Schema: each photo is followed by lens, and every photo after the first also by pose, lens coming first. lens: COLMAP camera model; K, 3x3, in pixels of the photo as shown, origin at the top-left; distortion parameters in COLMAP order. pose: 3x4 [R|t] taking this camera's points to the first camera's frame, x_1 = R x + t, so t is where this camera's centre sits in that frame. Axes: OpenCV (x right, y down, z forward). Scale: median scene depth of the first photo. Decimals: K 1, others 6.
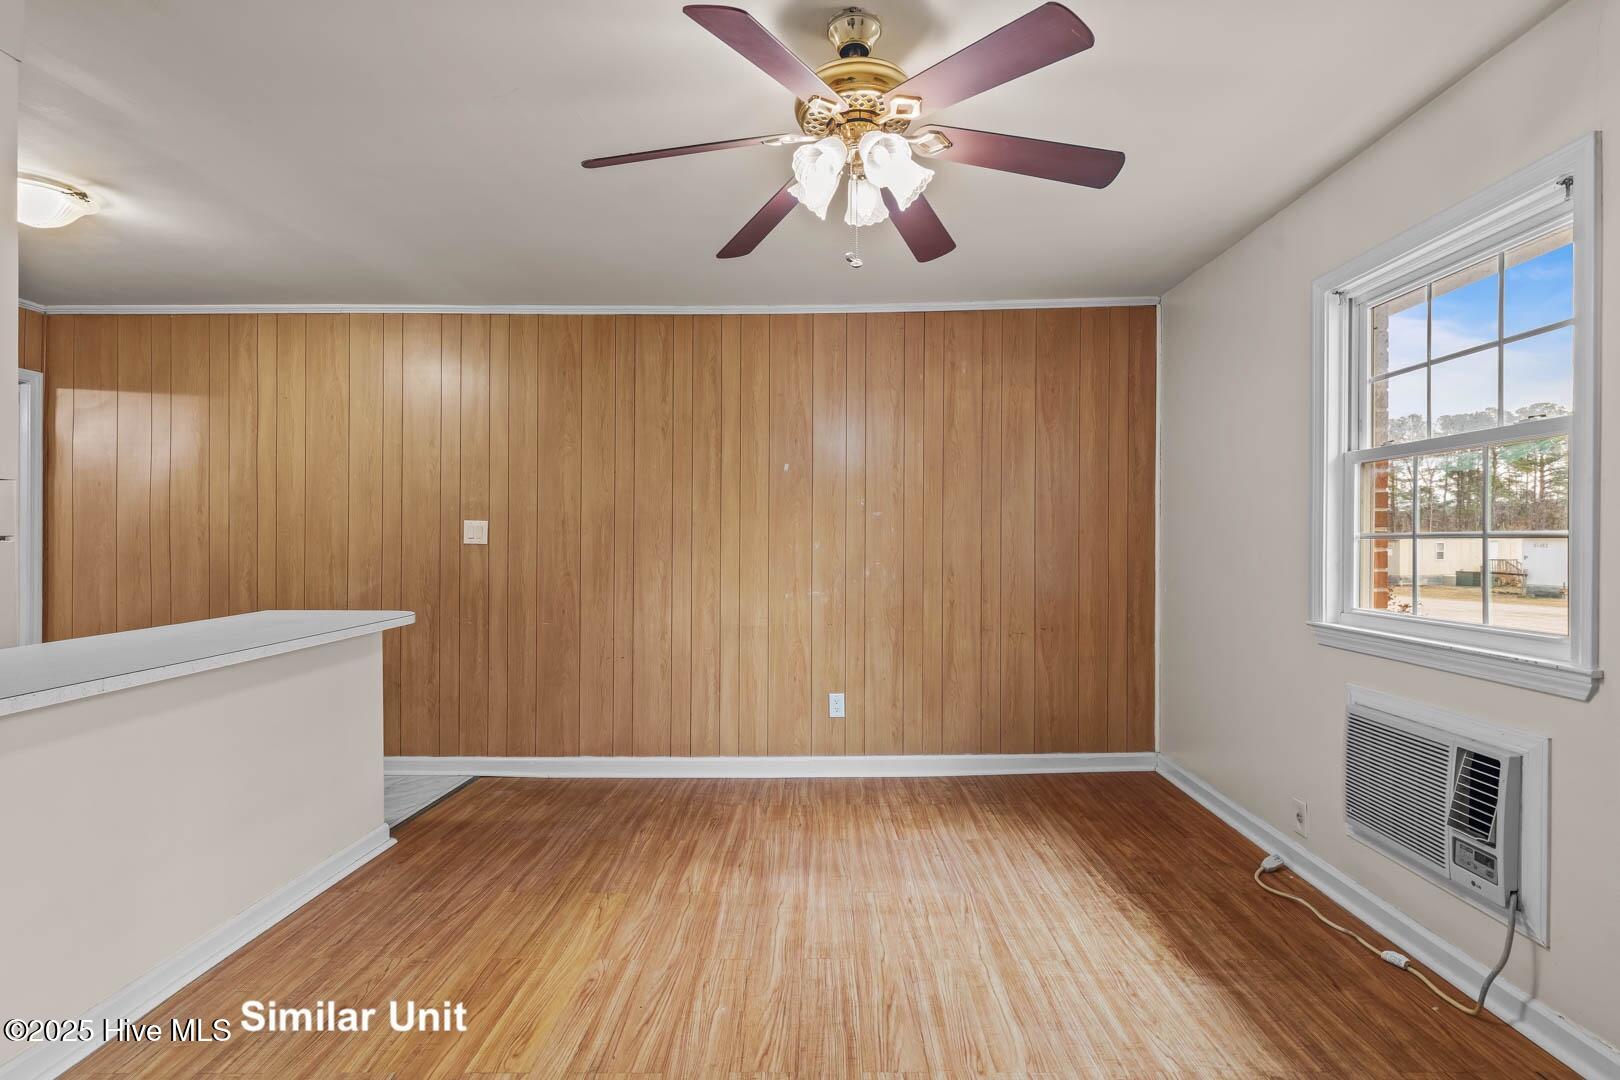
lens RADIAL K [[775.7, 0, 811.3], [0, 775.7, 549.0], [0, 0, 1]] dist [0.012751, -0.000724]
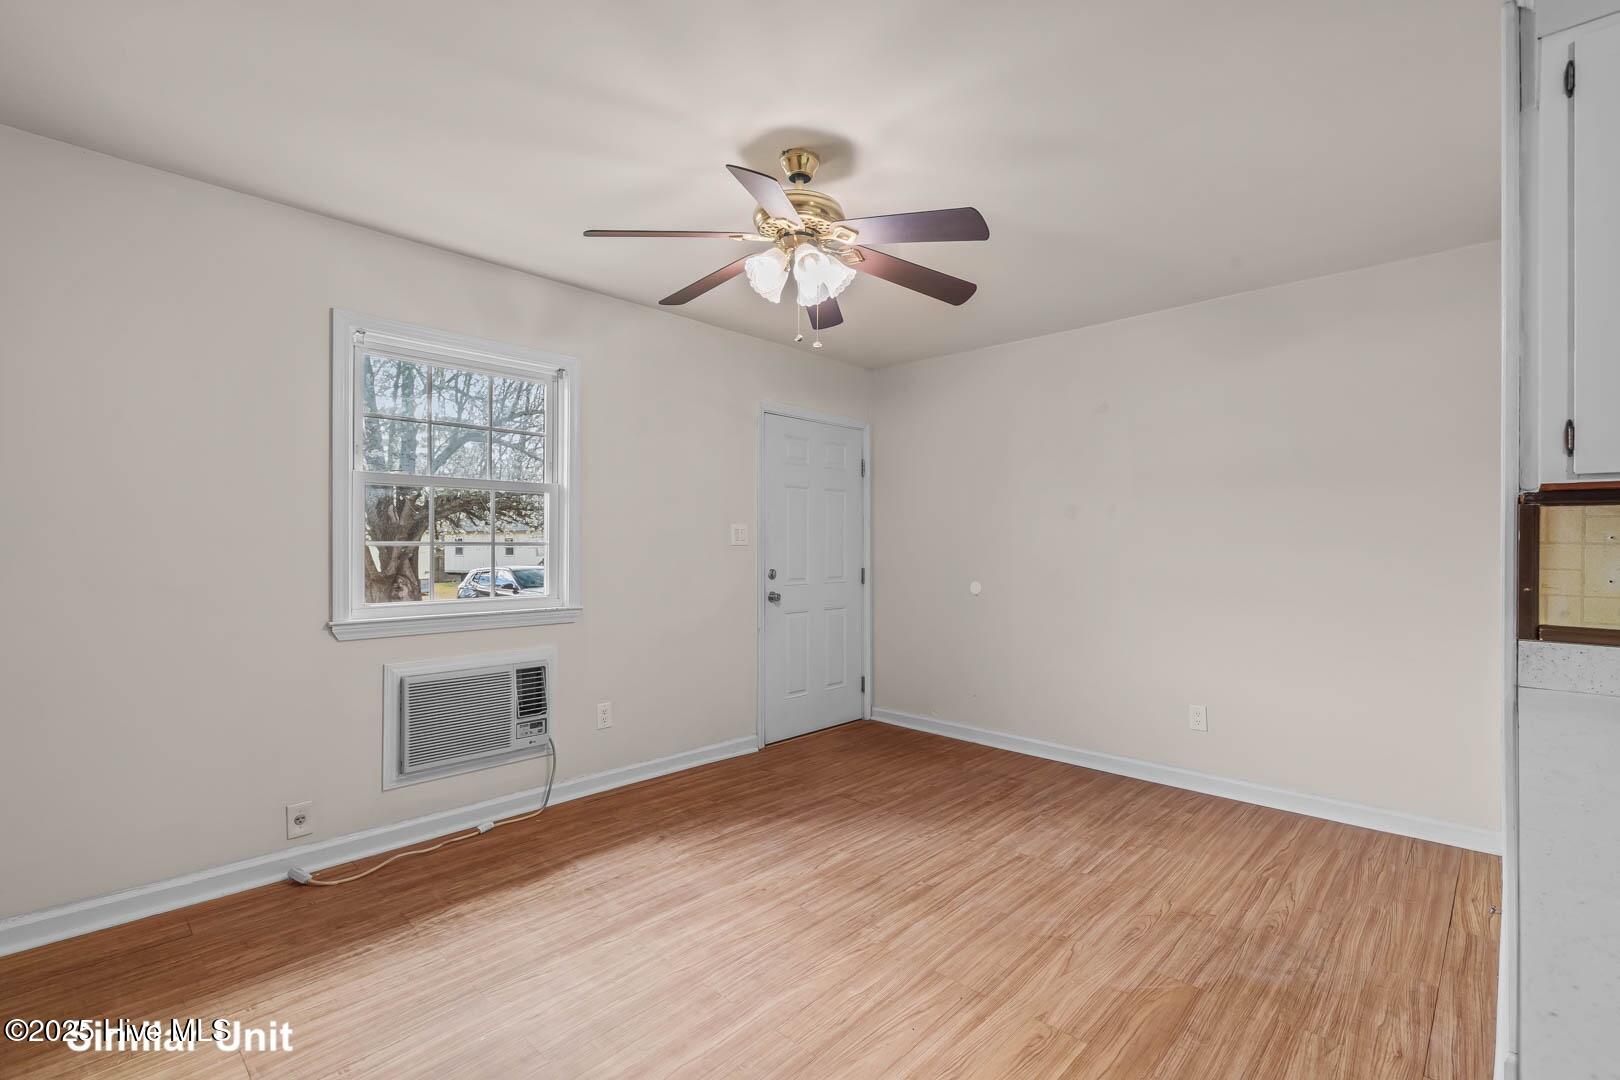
lens RADIAL K [[731.0, 0, 850.2], [0, 731.0, 541.7], [0, 0, 1]] dist [0.008789, -0.001360]
pose [[-0.759978, 0.005474, 0.649926, -0.387213], [0.010602, 0.999936, 0.003976, -0.011274], [-0.649862, 0.009912, -0.759987, 0.891780]]
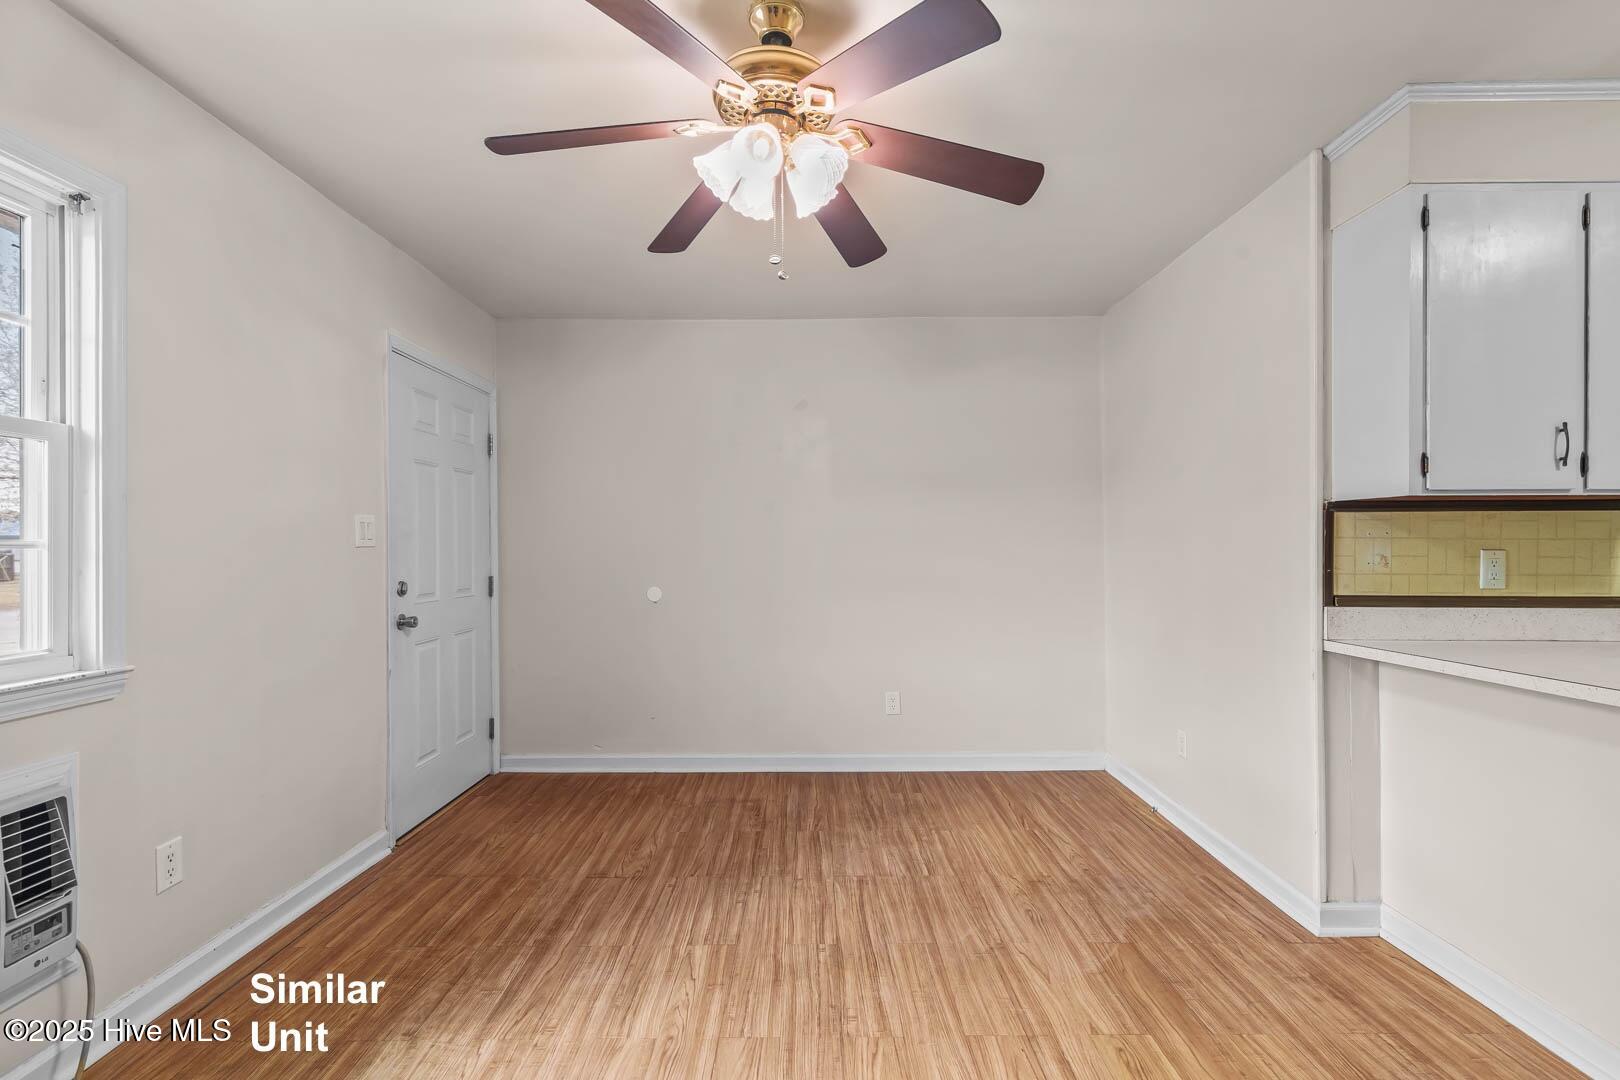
lens RADIAL K [[742.3, 0, 816.8], [0, 742.3, 543.0], [0, 0, 1]] dist [0.011846, -0.001116]
pose [[-0.999578, 0.009572, -0.027415, 0.016628], [0.009265, 0.999893, 0.011298, -0.010950], [0.027520, 0.011039, -0.999560, 0.910937]]
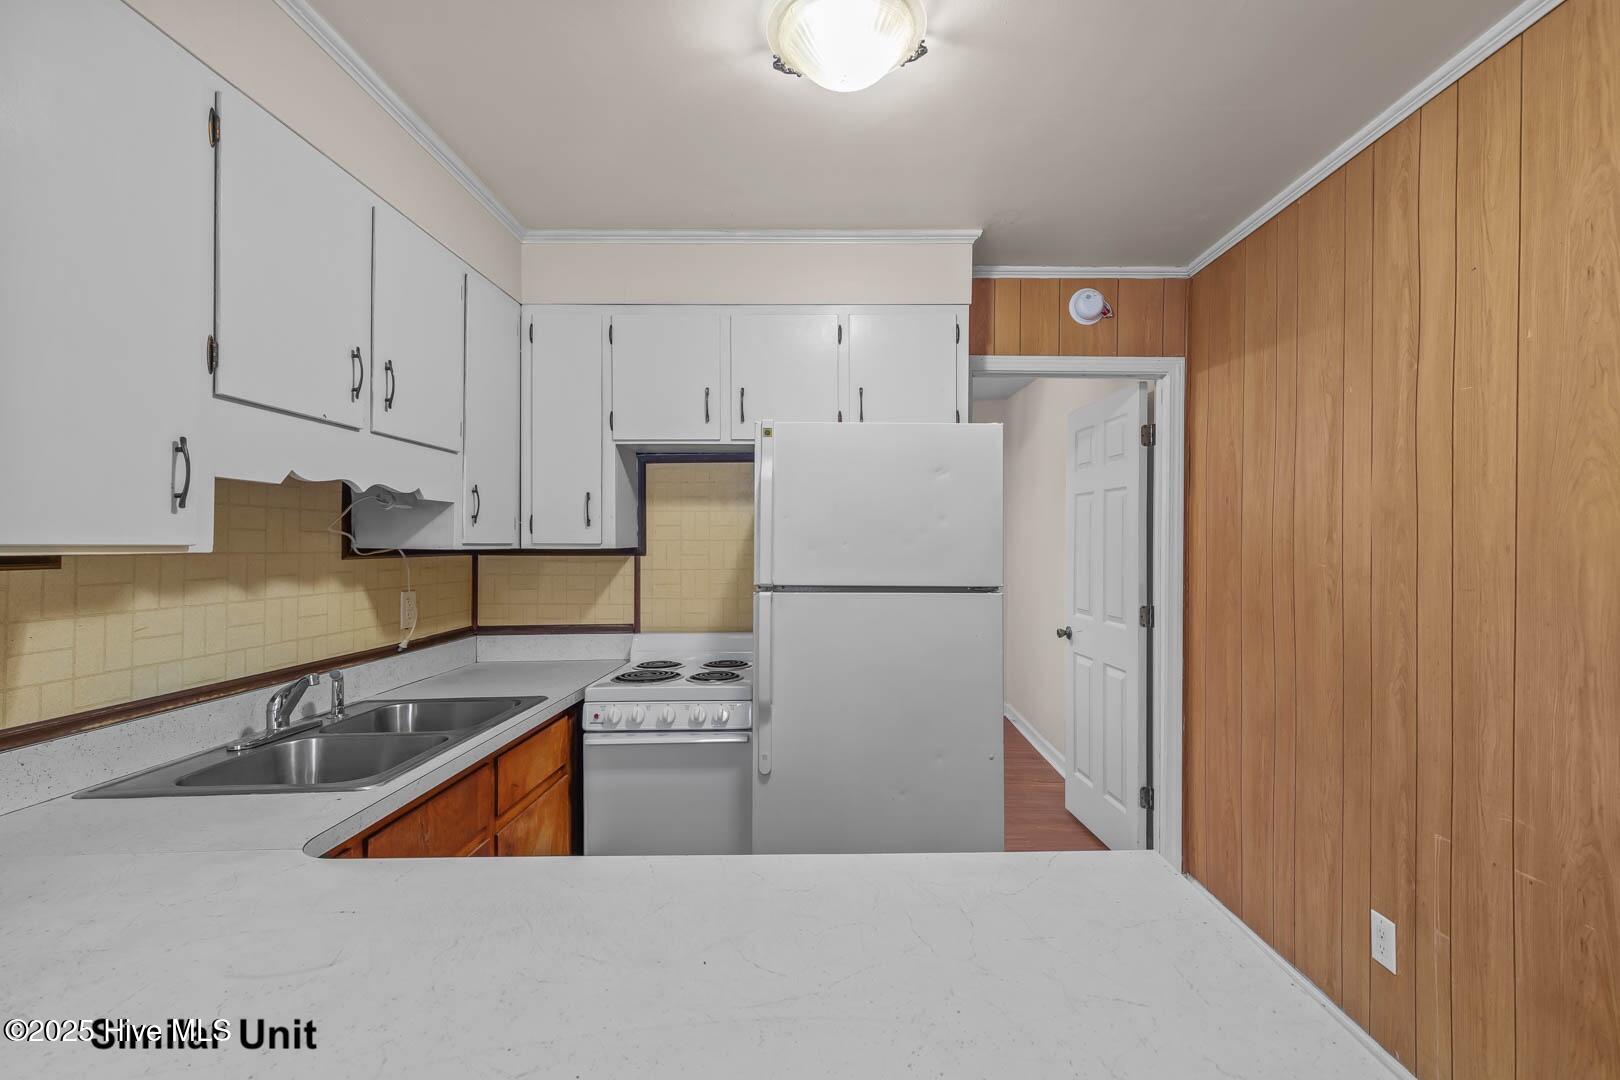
lens RADIAL K [[742.3, 0, 816.8], [0, 742.3, 543.0], [0, 0, 1]] dist [0.011846, -0.001116]
pose [[0.032514, 0.004295, -0.999462, -0.294036], [-0.020055, 0.999792, 0.003644, -0.044098], [0.999270, 0.019925, 0.032594, 0.661661]]
